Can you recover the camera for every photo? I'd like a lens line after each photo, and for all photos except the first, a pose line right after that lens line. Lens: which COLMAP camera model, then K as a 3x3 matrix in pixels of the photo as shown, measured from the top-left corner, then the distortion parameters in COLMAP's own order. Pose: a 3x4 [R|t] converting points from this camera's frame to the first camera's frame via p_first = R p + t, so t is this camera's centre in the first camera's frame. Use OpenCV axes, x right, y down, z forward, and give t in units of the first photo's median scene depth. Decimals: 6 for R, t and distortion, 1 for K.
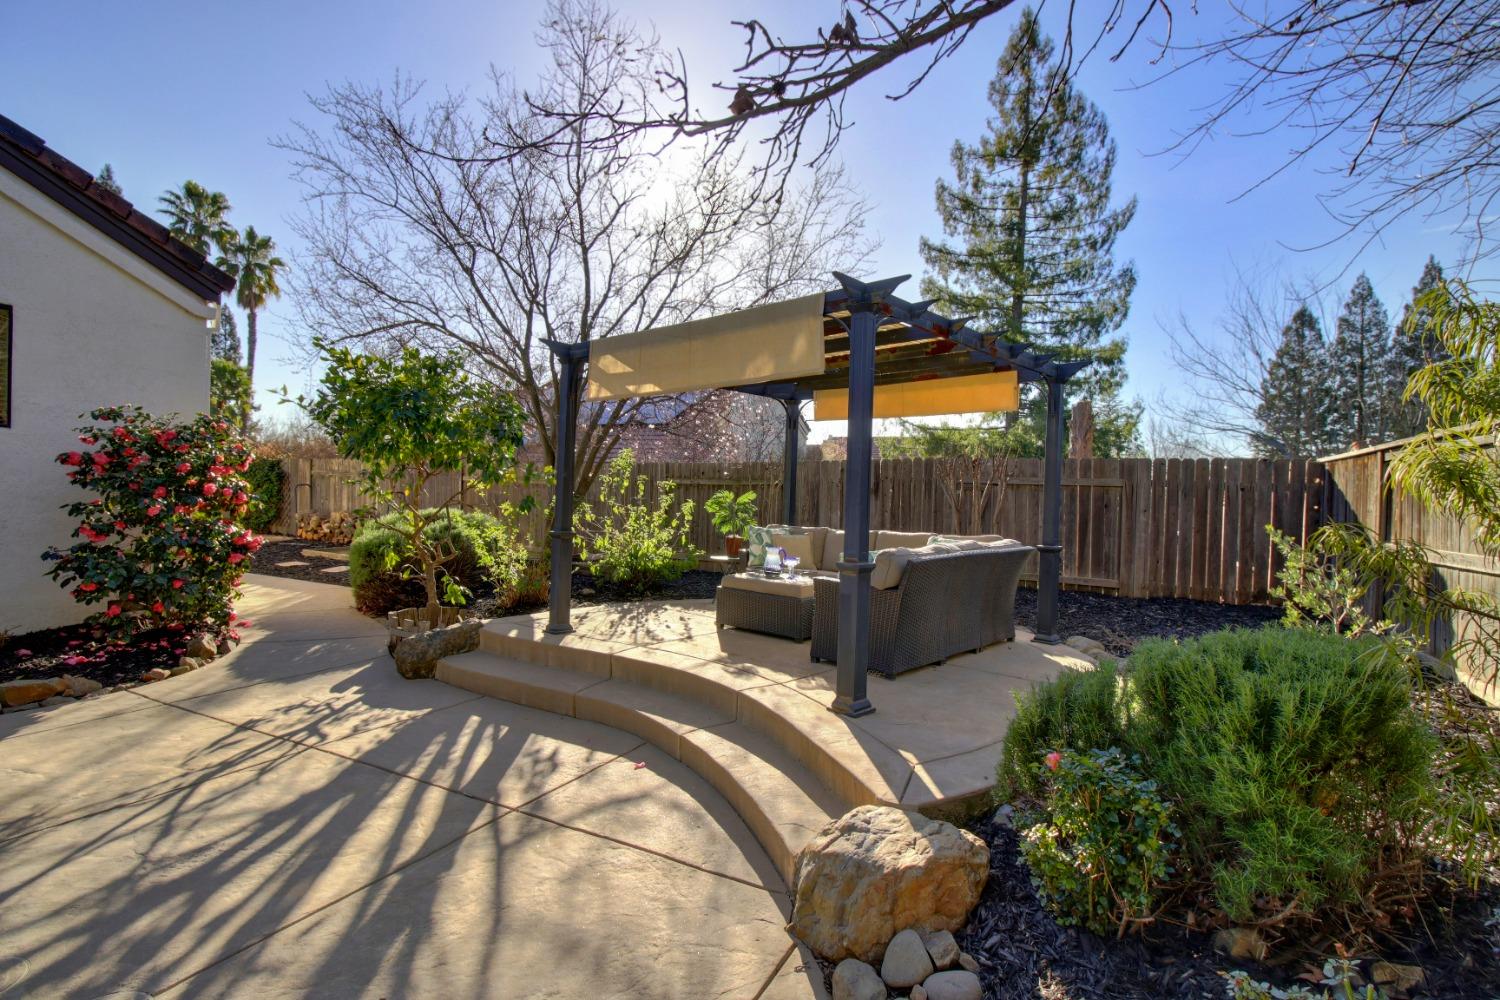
lens RADIAL K [[725.0, 0, 749.5], [0, 725.0, 486.0], [0, 0, 1]] dist [-0.001083, 0.000086]
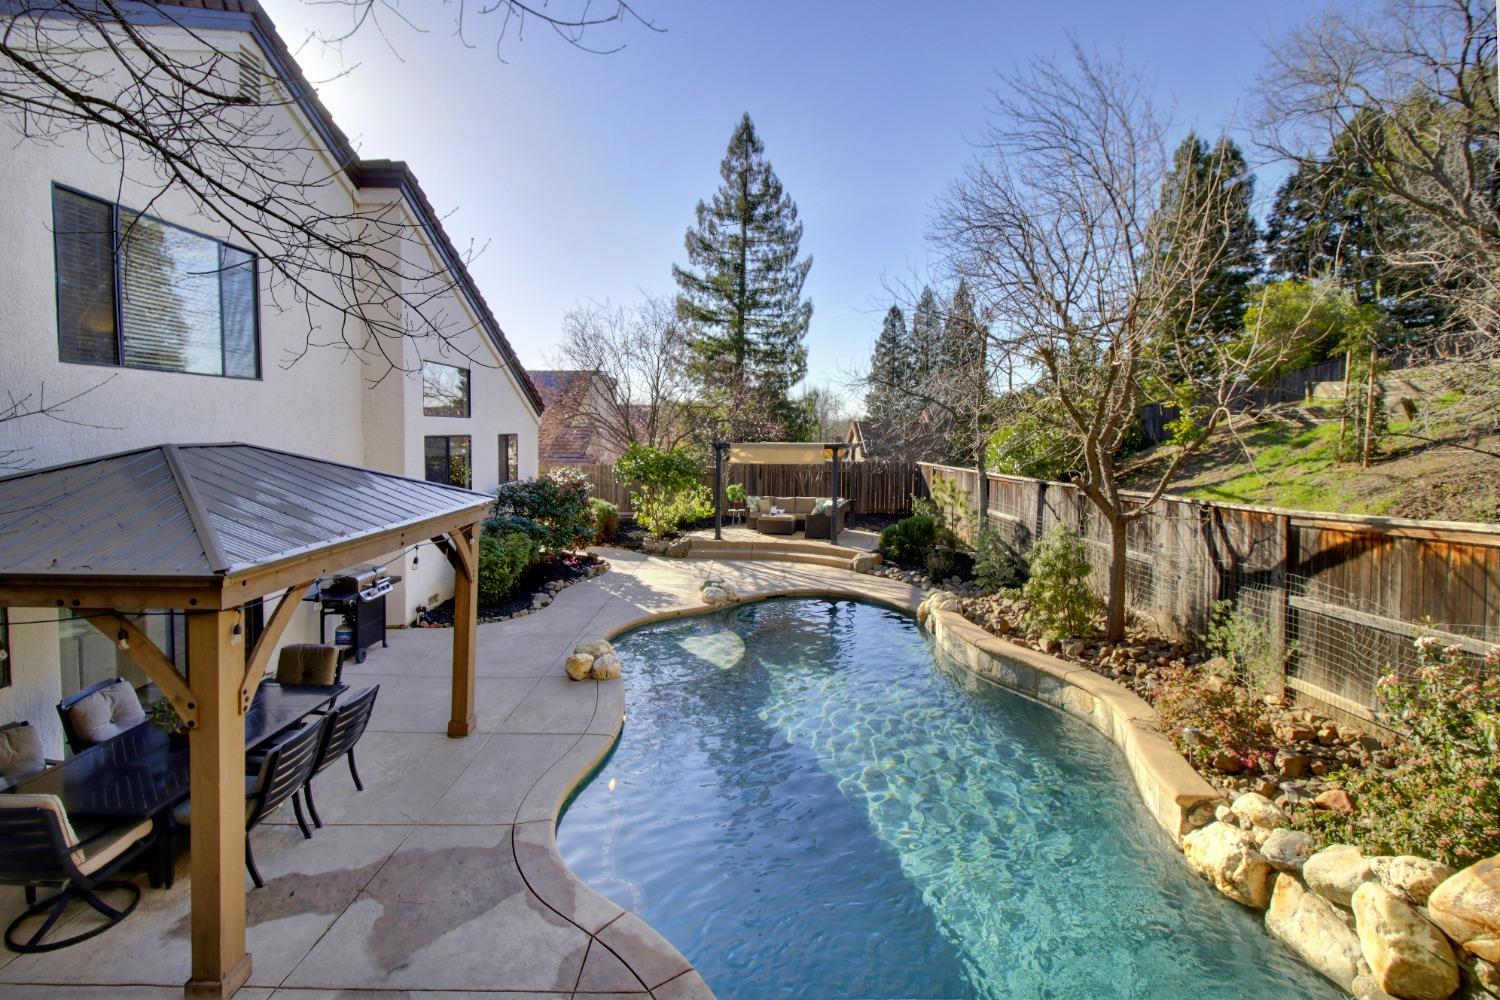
lens RADIAL K [[725.0, 0, 749.5], [0, 725.0, 486.0], [0, 0, 1]] dist [-0.001083, 0.000086]
pose [[0.894195, -0.062888, 0.443239, -0.278588], [0.022141, 0.995085, 0.096519, -0.058458], [-0.447130, -0.076493, 0.891192, -0.327420]]
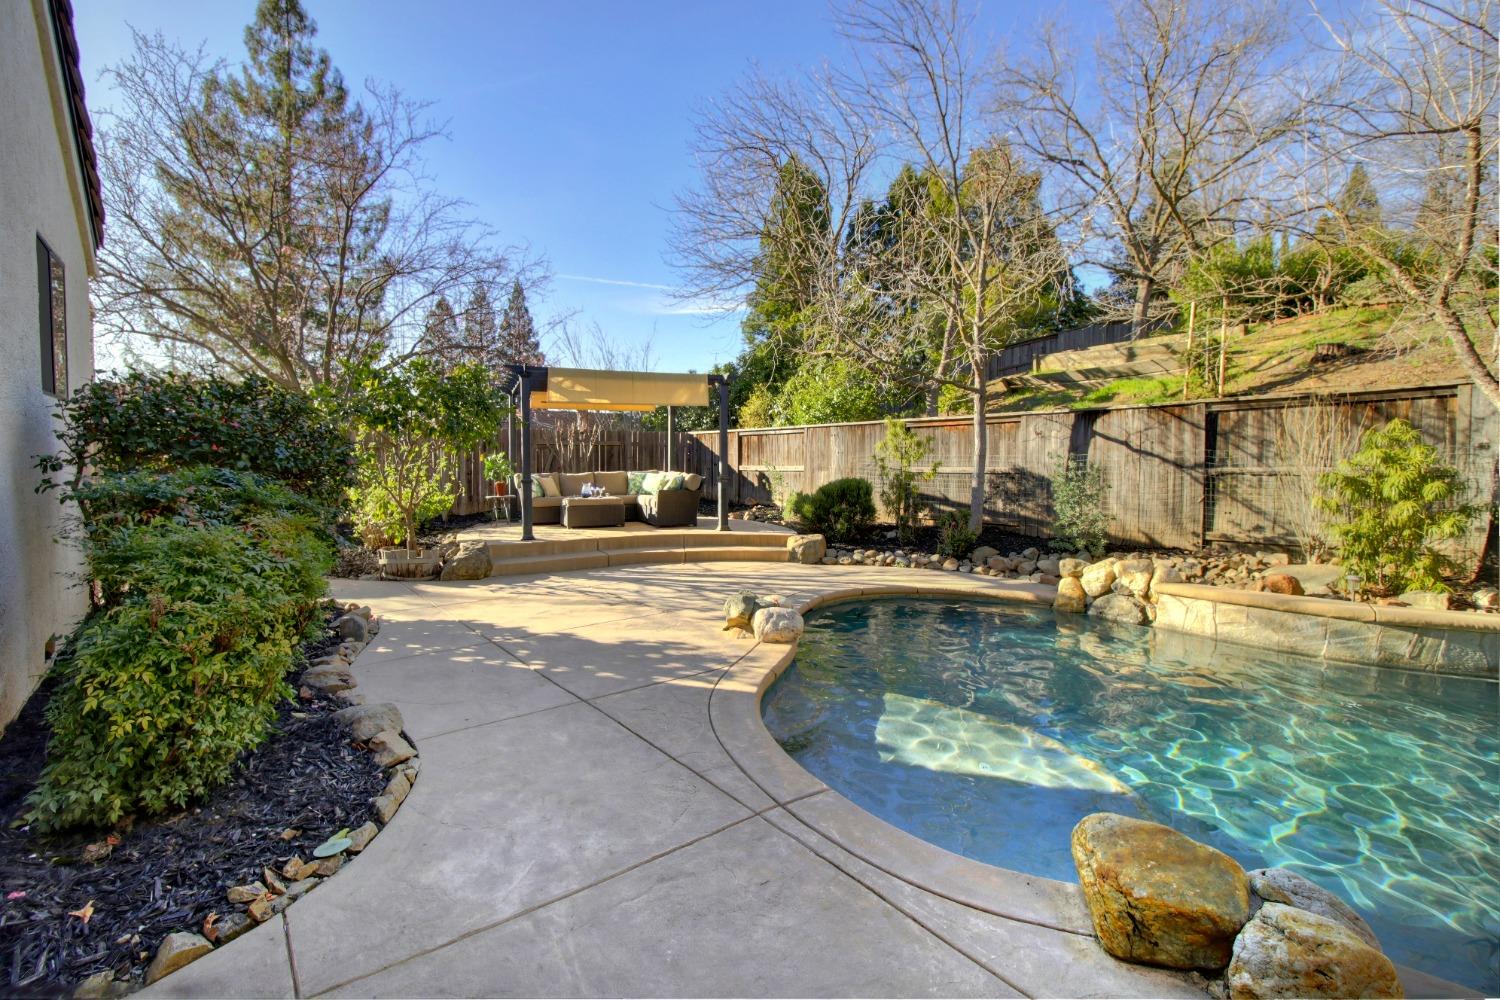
lens RADIAL K [[686.8, 0, 750.0], [0, 686.8, 500.0], [0, 0, 1]] dist [-0.000148, 0.000016]
pose [[0.404628, -0.092244, 0.909817, -0.281490], [0.008961, 0.995252, 0.096921, -0.006021], [-0.914438, -0.031064, 0.403533, -0.009840]]
